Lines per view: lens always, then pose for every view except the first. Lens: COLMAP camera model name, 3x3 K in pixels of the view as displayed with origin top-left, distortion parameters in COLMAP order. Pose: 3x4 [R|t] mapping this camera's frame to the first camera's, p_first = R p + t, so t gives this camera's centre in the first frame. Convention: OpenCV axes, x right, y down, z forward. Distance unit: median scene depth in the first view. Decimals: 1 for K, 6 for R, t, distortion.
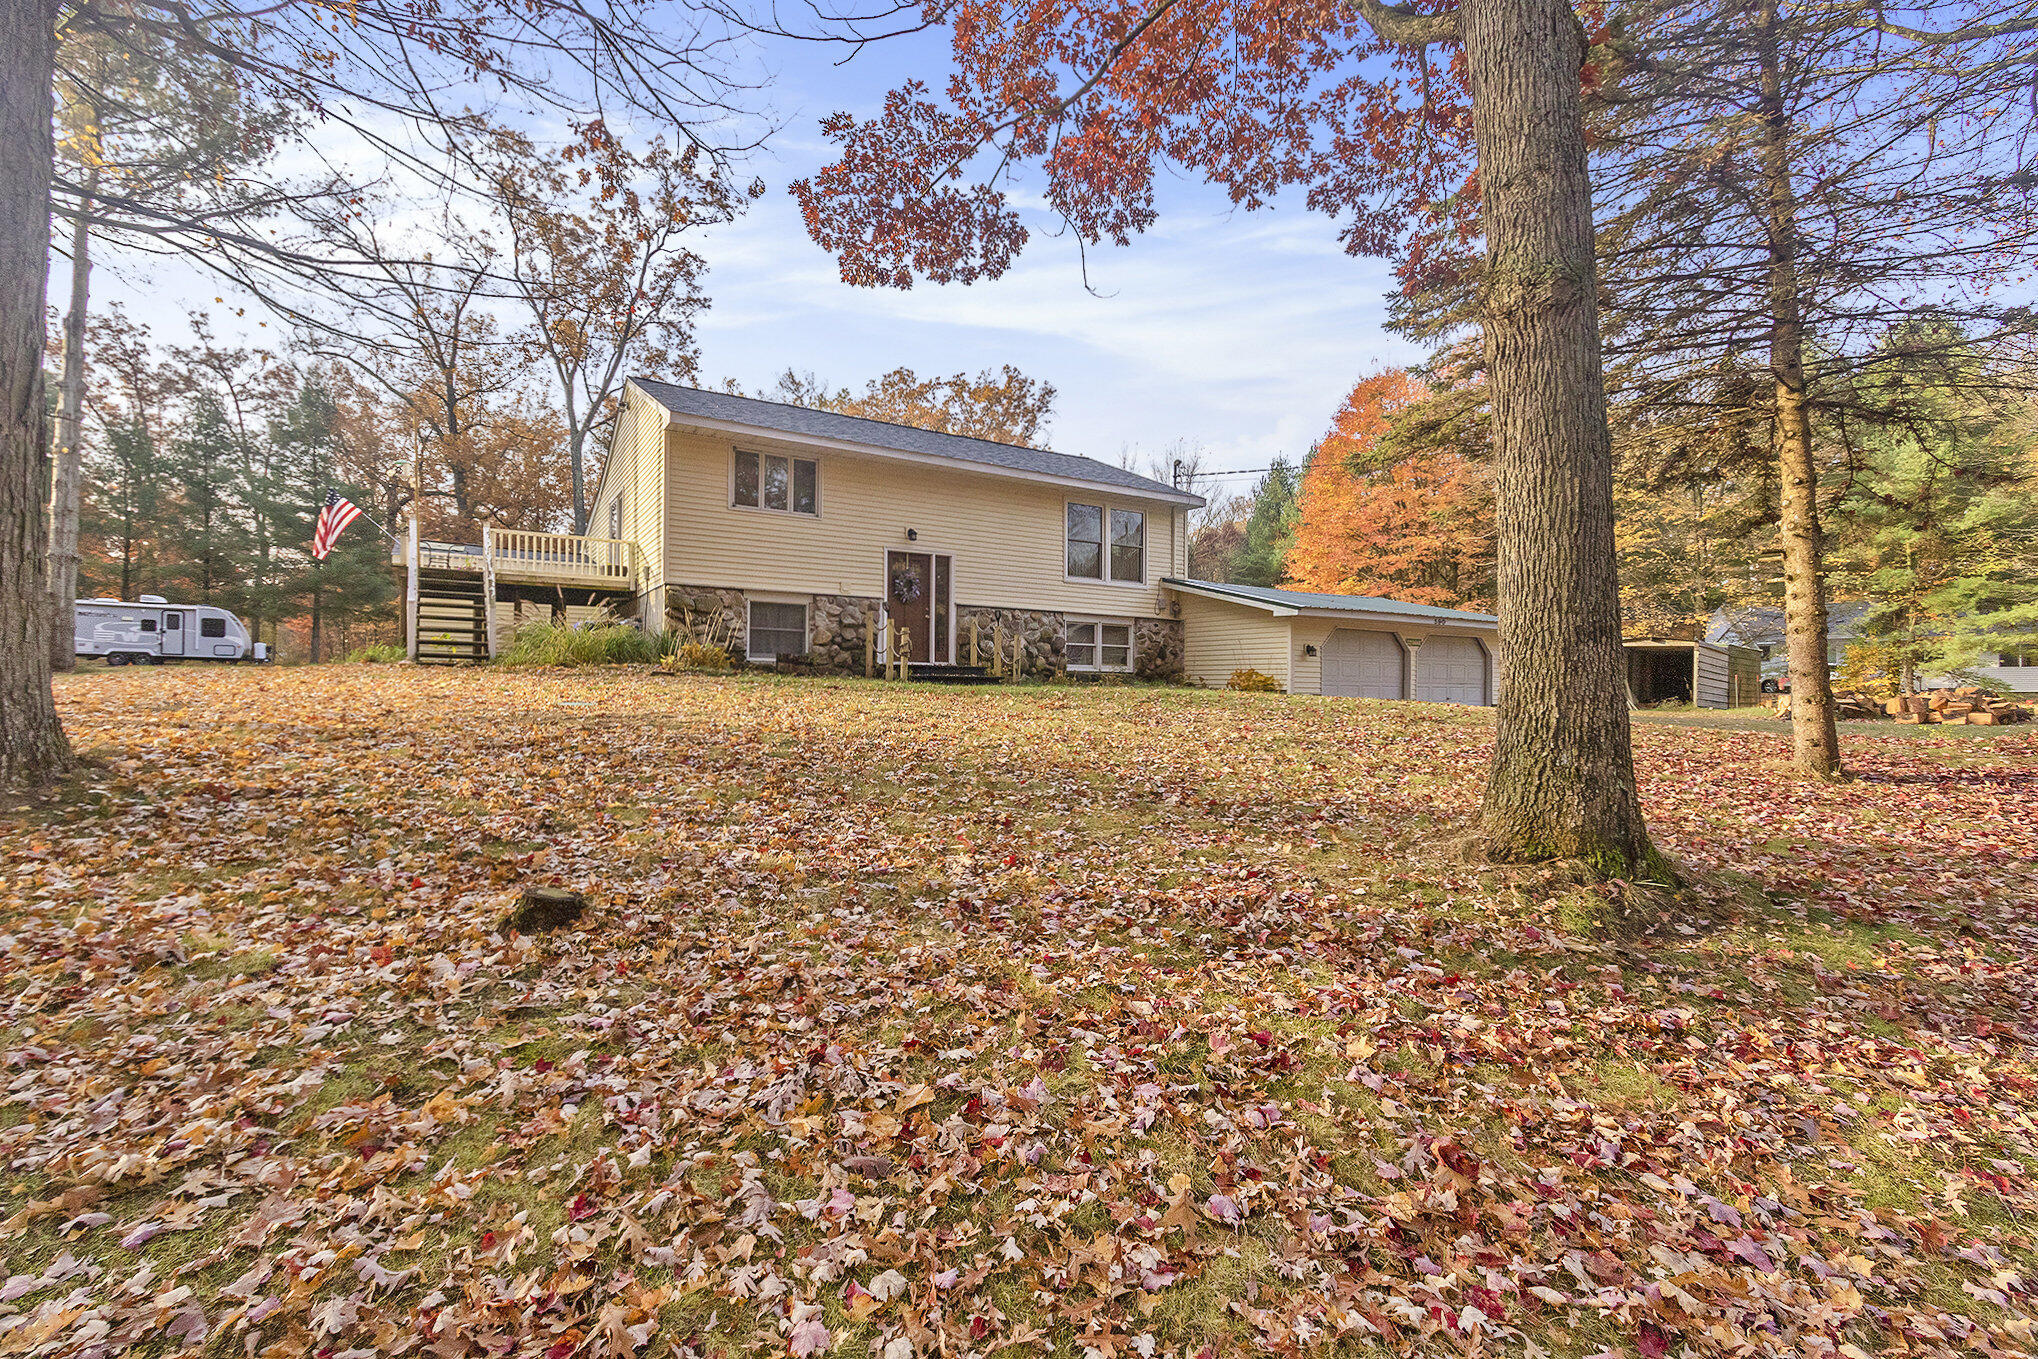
lens RADIAL K [[864.0, 0, 1065.0], [0, 864.0, 681.0], [0, 0, 1]] dist [-0.000163, 0.000042]
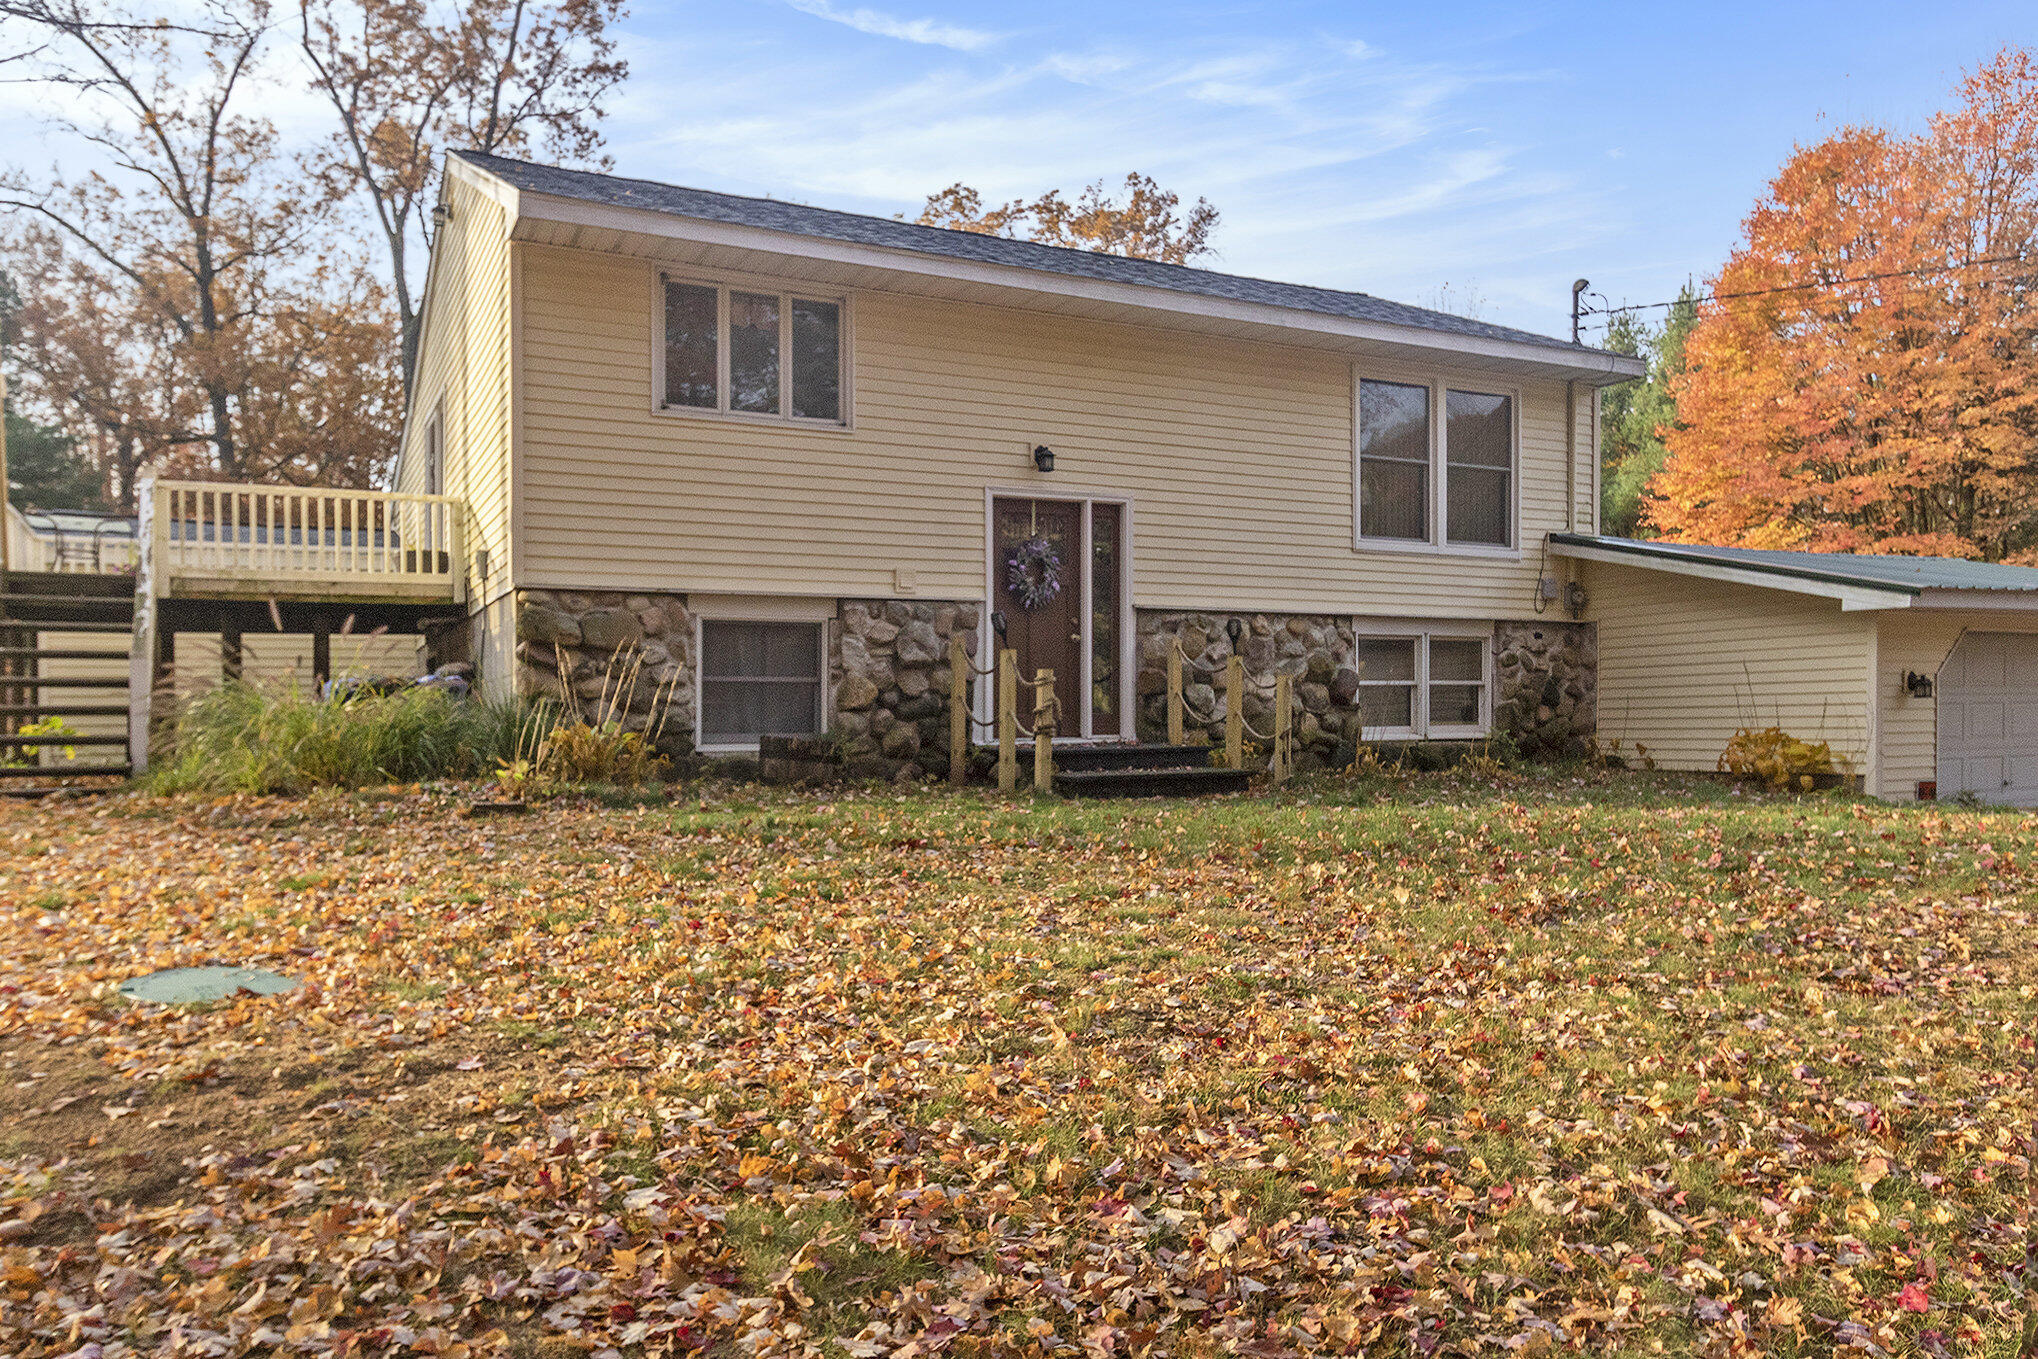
lens RADIAL K [[1500.0, 0, 1017.8], [0, 1500.0, 709.2], [0, 0, 1]] dist [0.009085, 0.003186]
pose [[0.988868, -0.019684, -0.147490, -0.062705], [0.018243, 0.999772, -0.011115, -0.024225], [0.147675, 0.008301, 0.989001, 0.180511]]
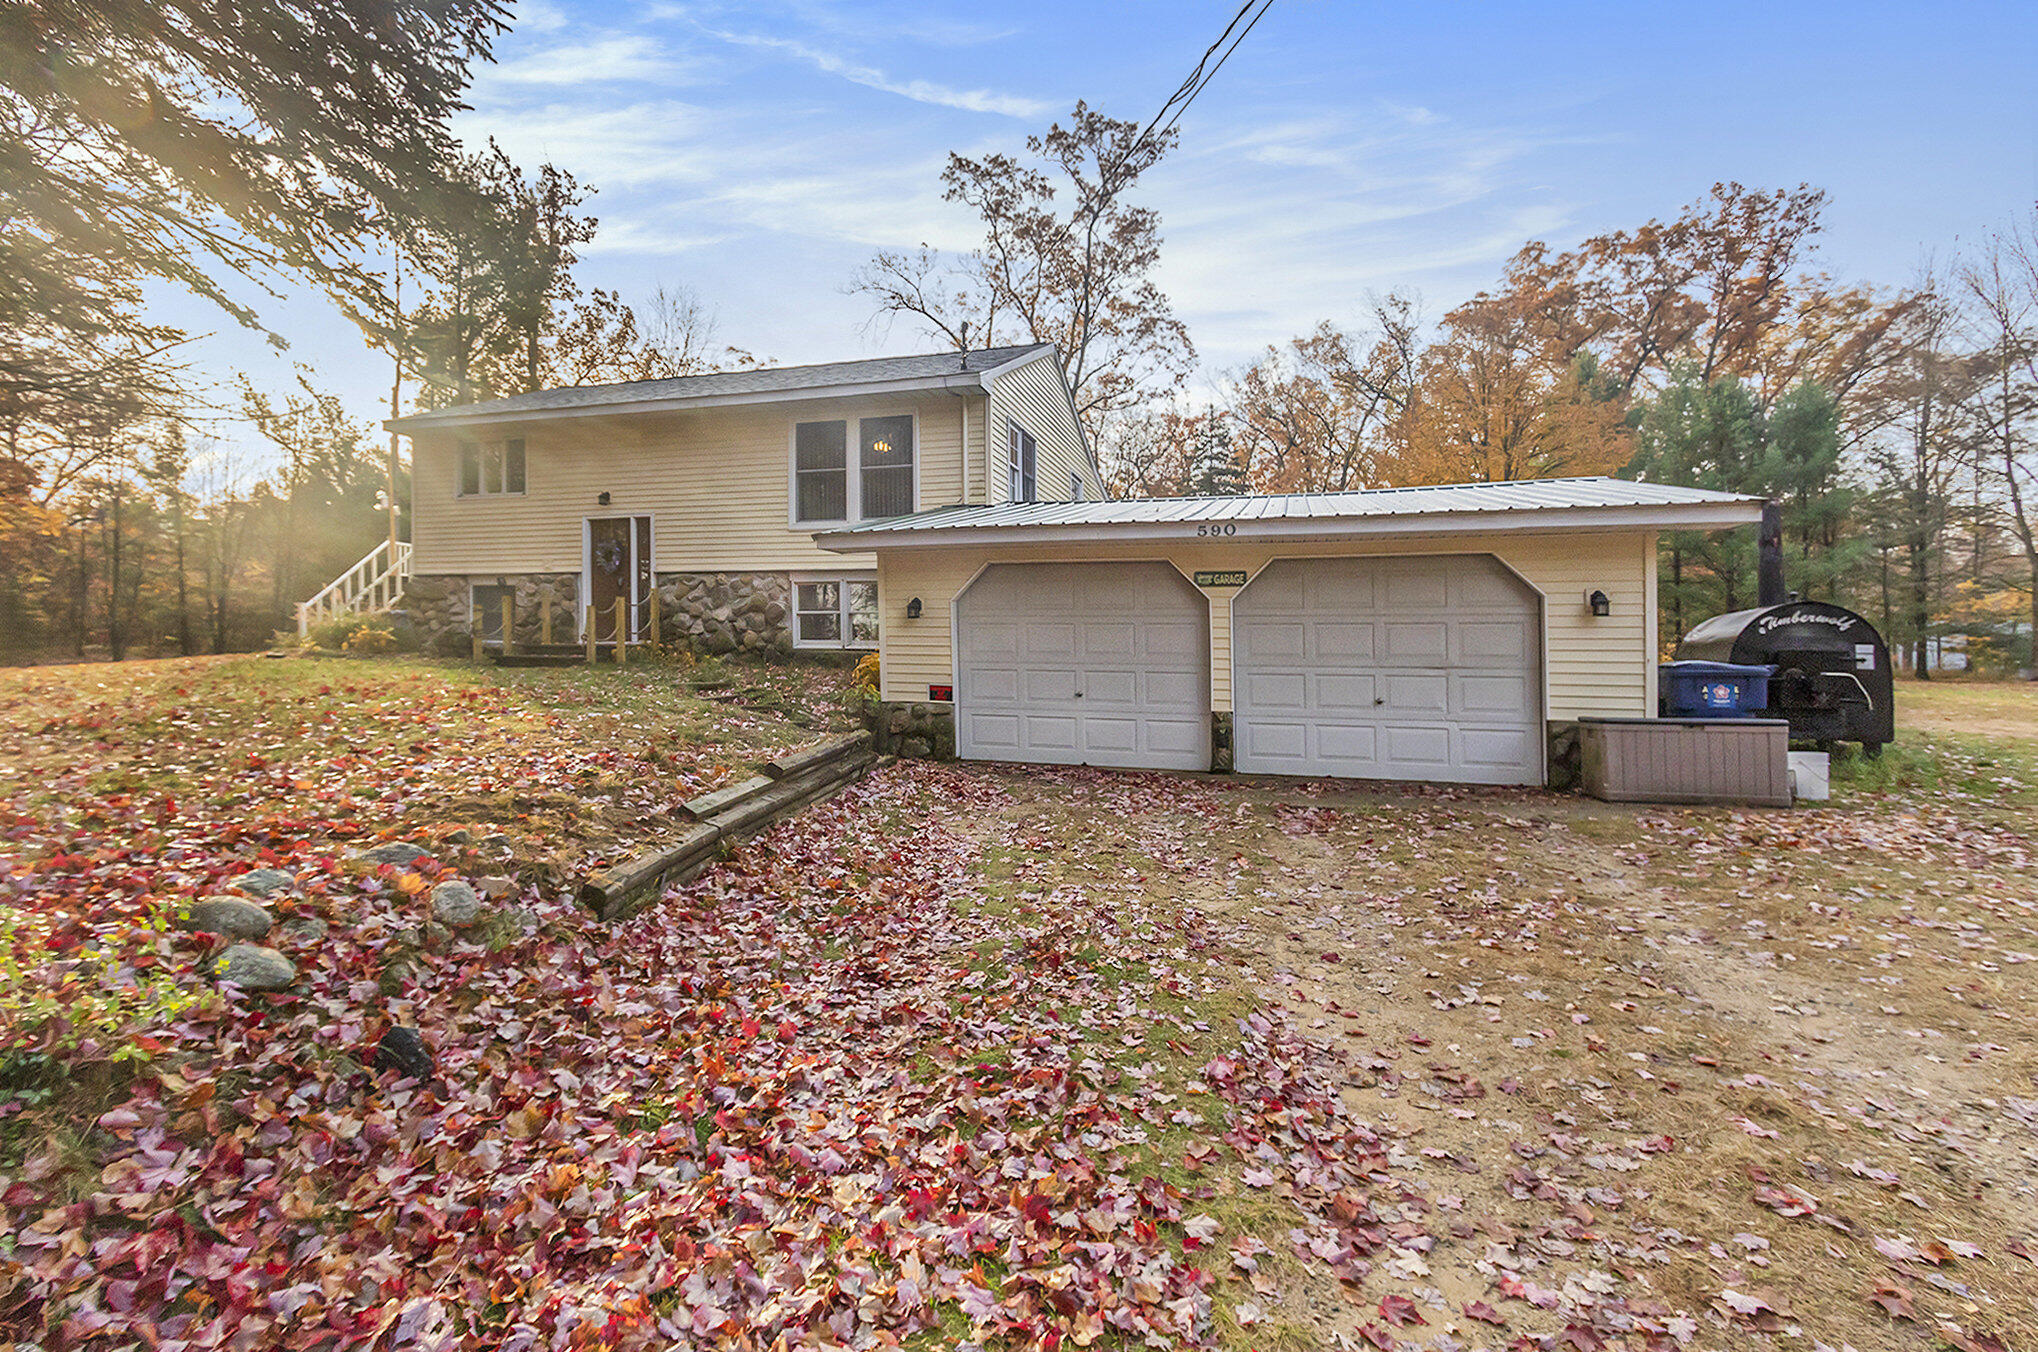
lens RADIAL K [[959.6, 0, 1018.5], [0, 959.6, 645.5], [0, 0, 1]] dist [-0.030032, -0.000048]
pose [[0.593396, -0.006989, -0.804880, 0.710235], [-0.009521, 0.999831, -0.015701, -0.006139], [0.804854, 0.016981, 0.593230, 0.635753]]
